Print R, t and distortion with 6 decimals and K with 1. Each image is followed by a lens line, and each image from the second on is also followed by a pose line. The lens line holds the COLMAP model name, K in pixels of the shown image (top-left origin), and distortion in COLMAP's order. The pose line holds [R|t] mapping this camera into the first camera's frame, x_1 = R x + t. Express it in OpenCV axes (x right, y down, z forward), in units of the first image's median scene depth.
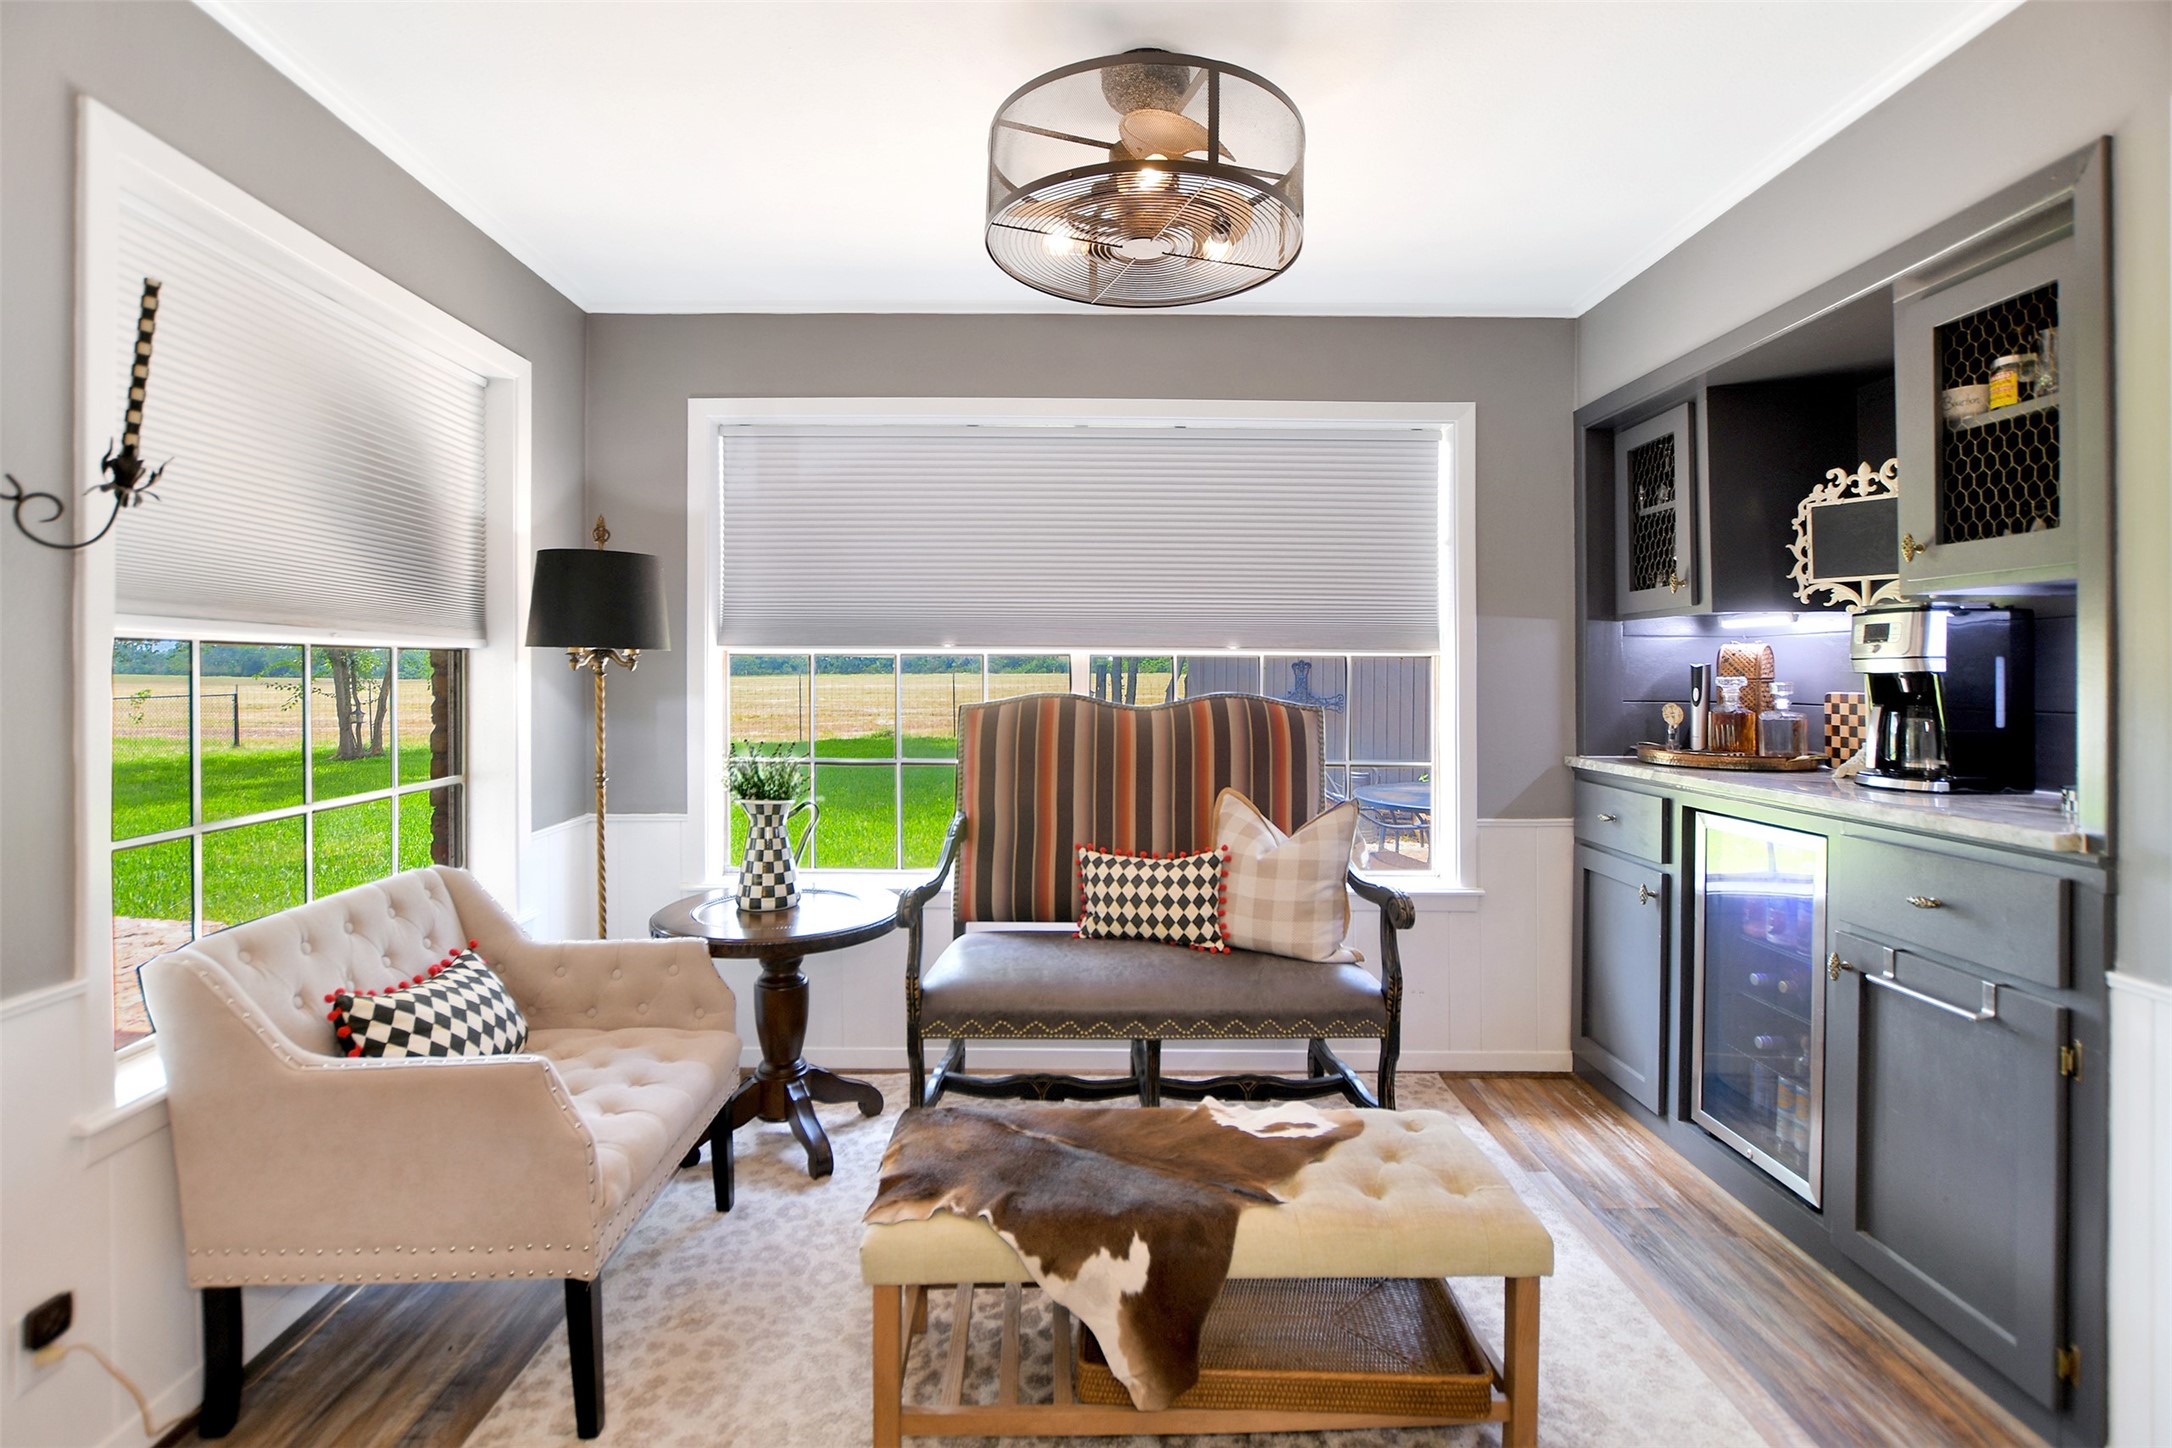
lens RADIAL K [[984.9, 0, 1075.4], [0, 984.9, 661.2], [0, 0, 1]] dist [-0.025167, 0.000719]
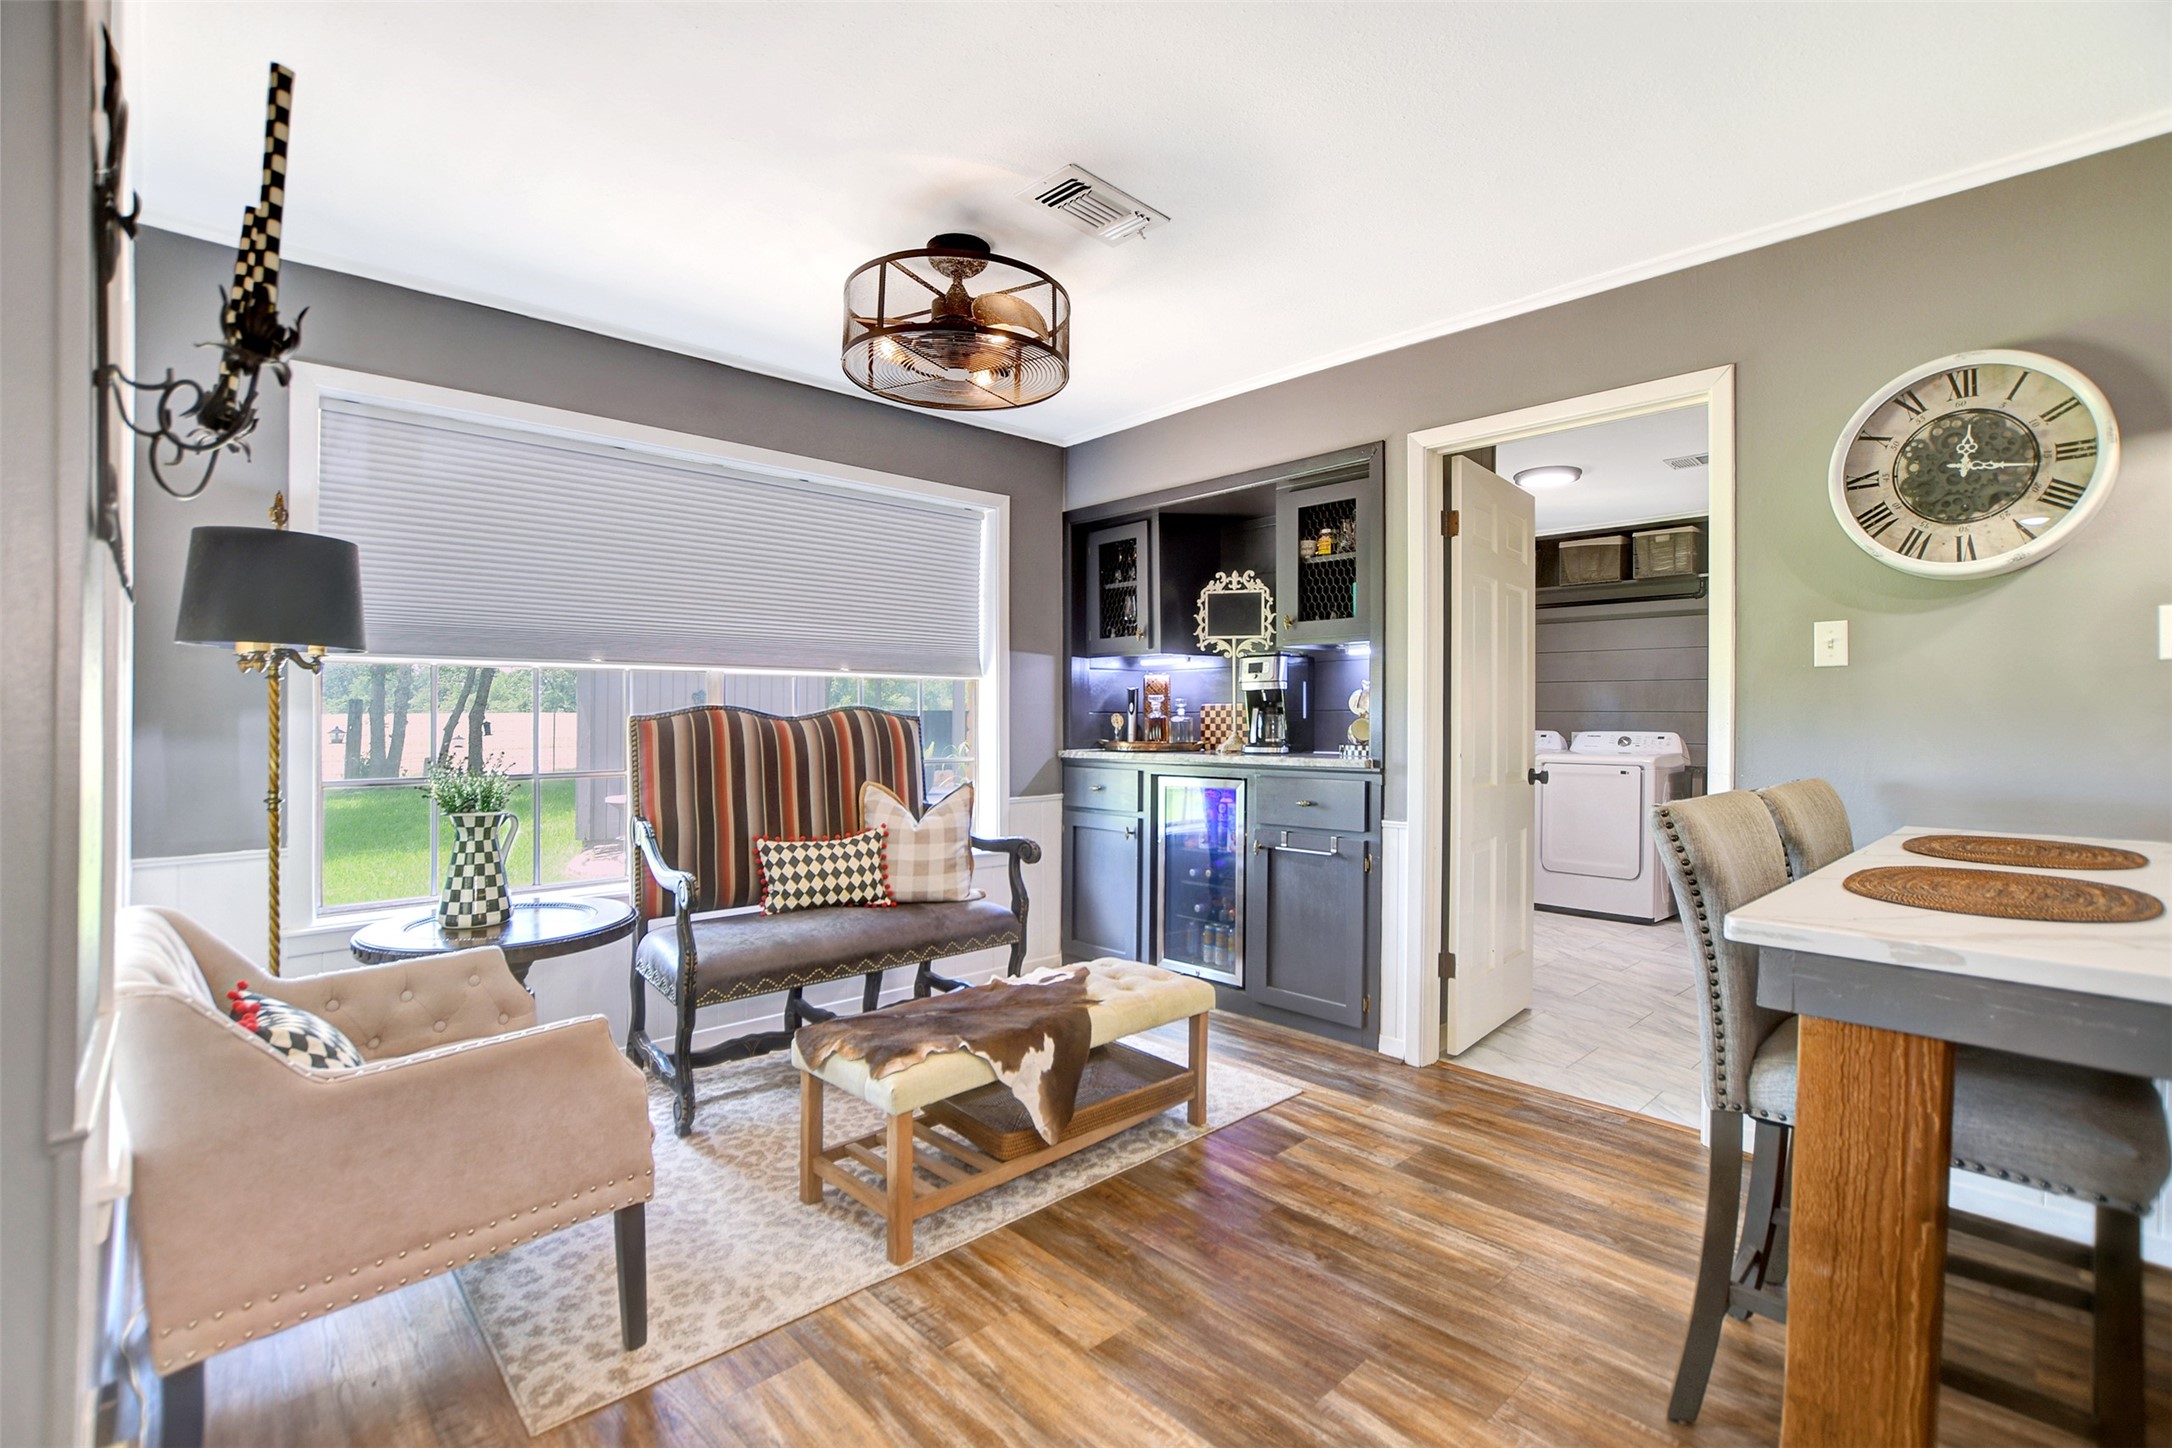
lens RADIAL K [[981.7, 0, 1086.0], [0, 981.7, 724.0], [0, 0, 1]] dist [-0.018928, 0.000045]
pose [[0.731179, -0.010327, 0.682107, -0.539594], [-0.004937, 0.999779, 0.020428, 0.032766], [-0.682167, -0.018304, 0.730967, -0.103143]]
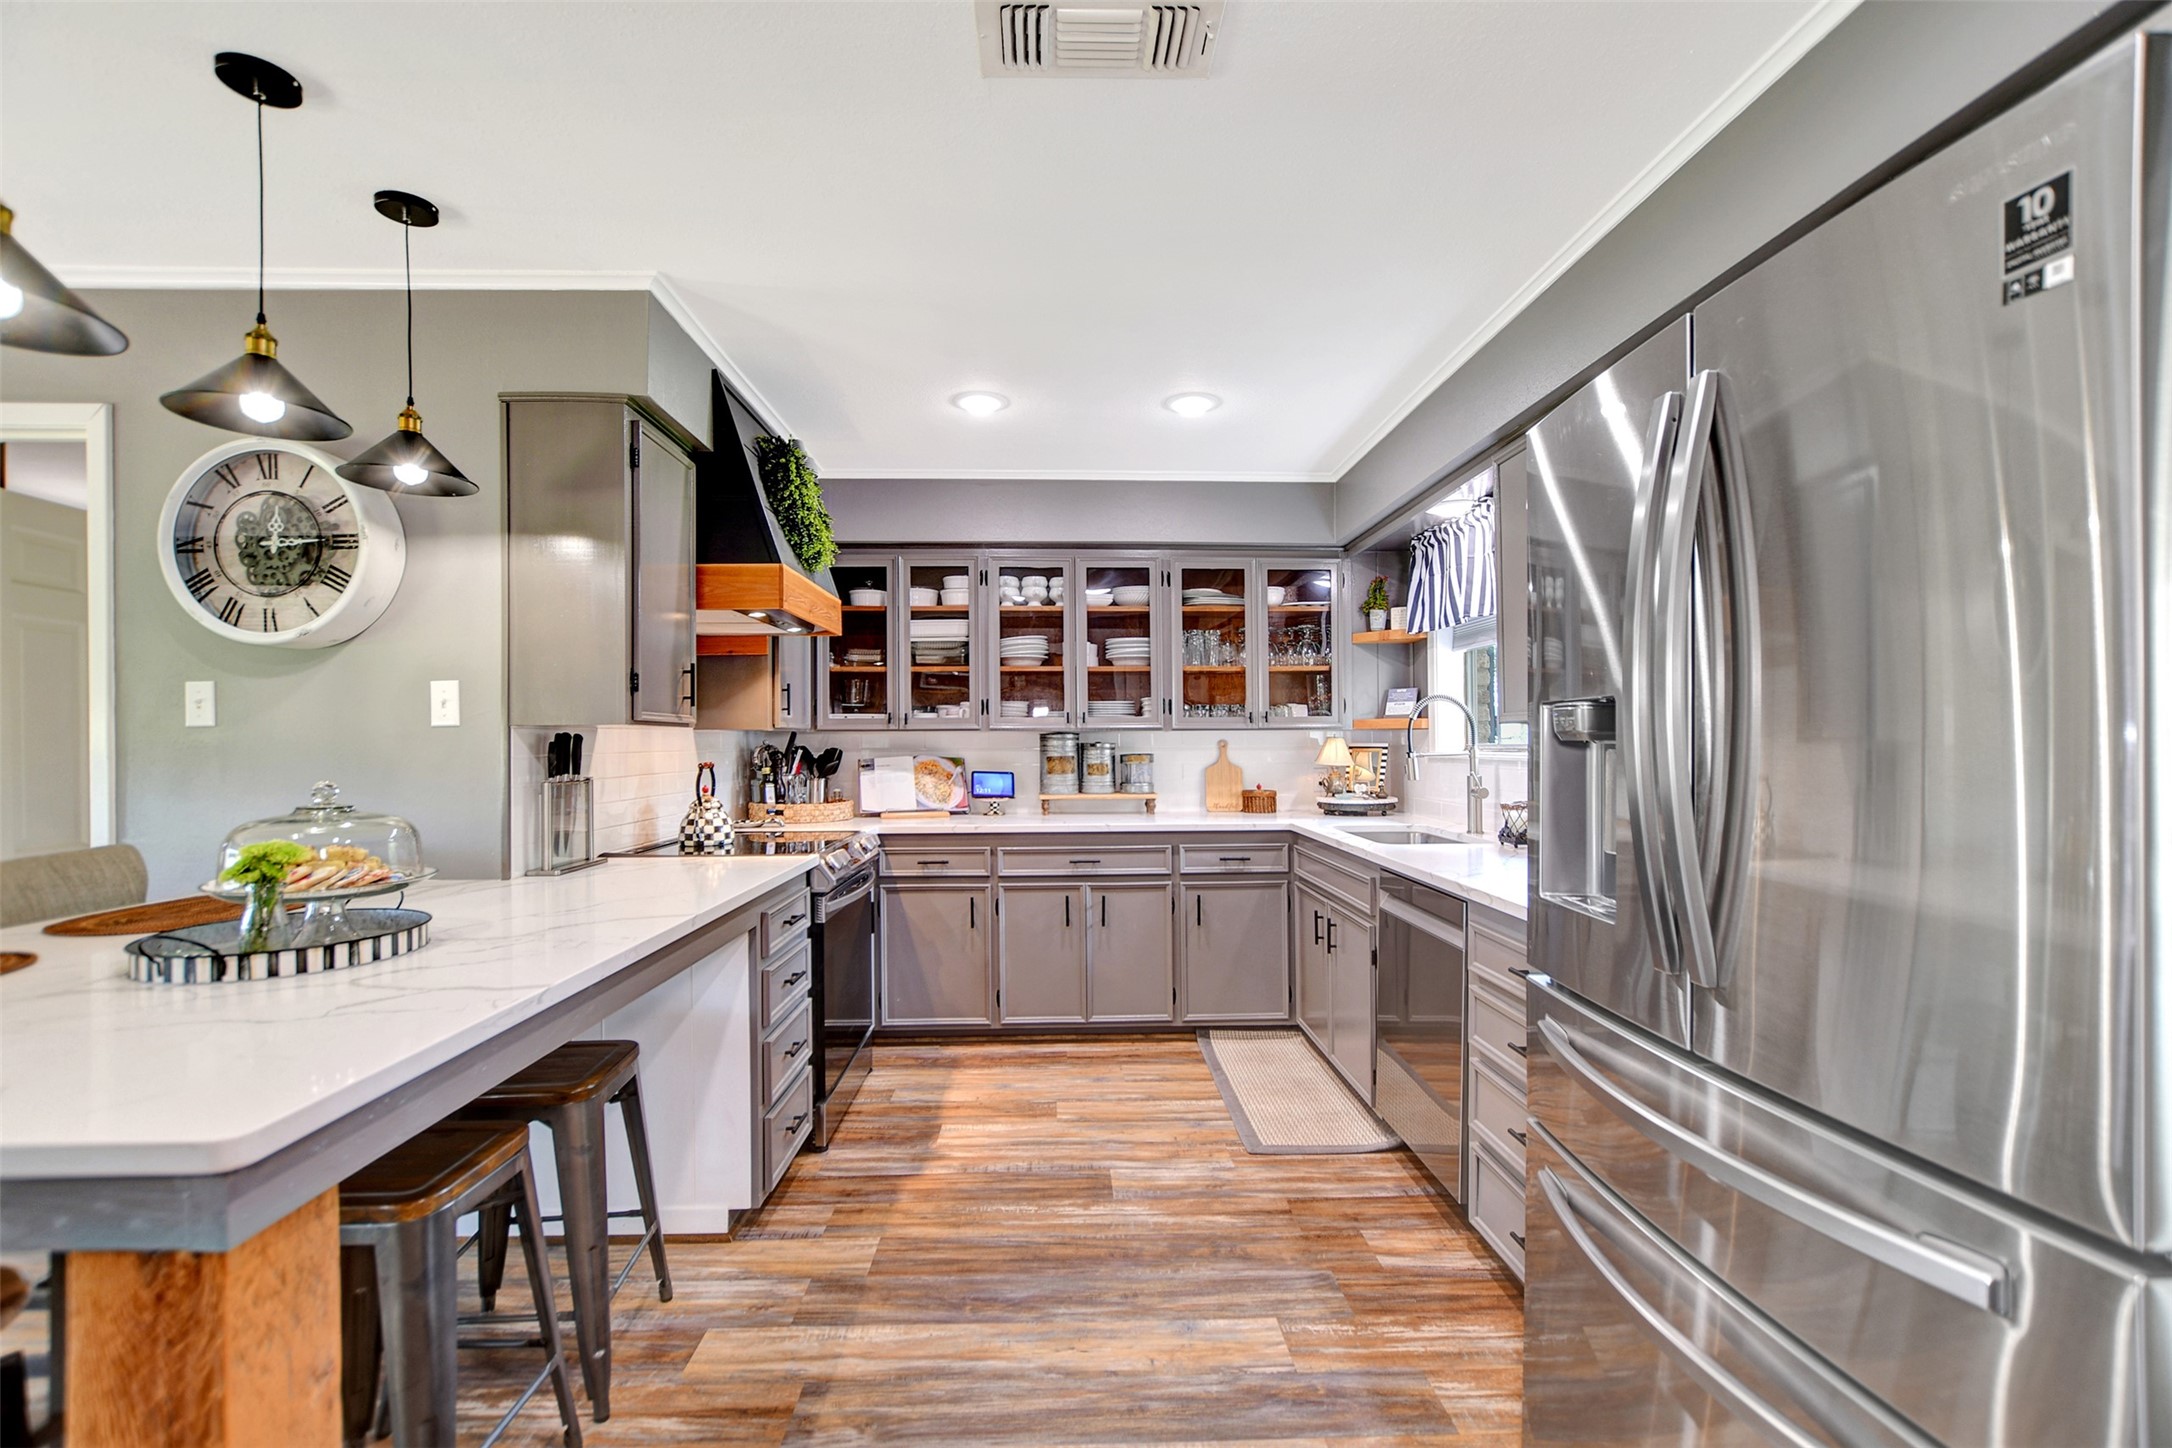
lens RADIAL K [[948.2, 0, 1083.7], [0, 948.2, 738.7], [0, 0, 1]] dist [-0.014932, 0.000629]
pose [[-0.025549, -0.007085, 0.999648, -0.300481], [-0.001255, 0.999974, 0.007055, -0.003305], [-0.999673, -0.001074, -0.025558, -0.732369]]
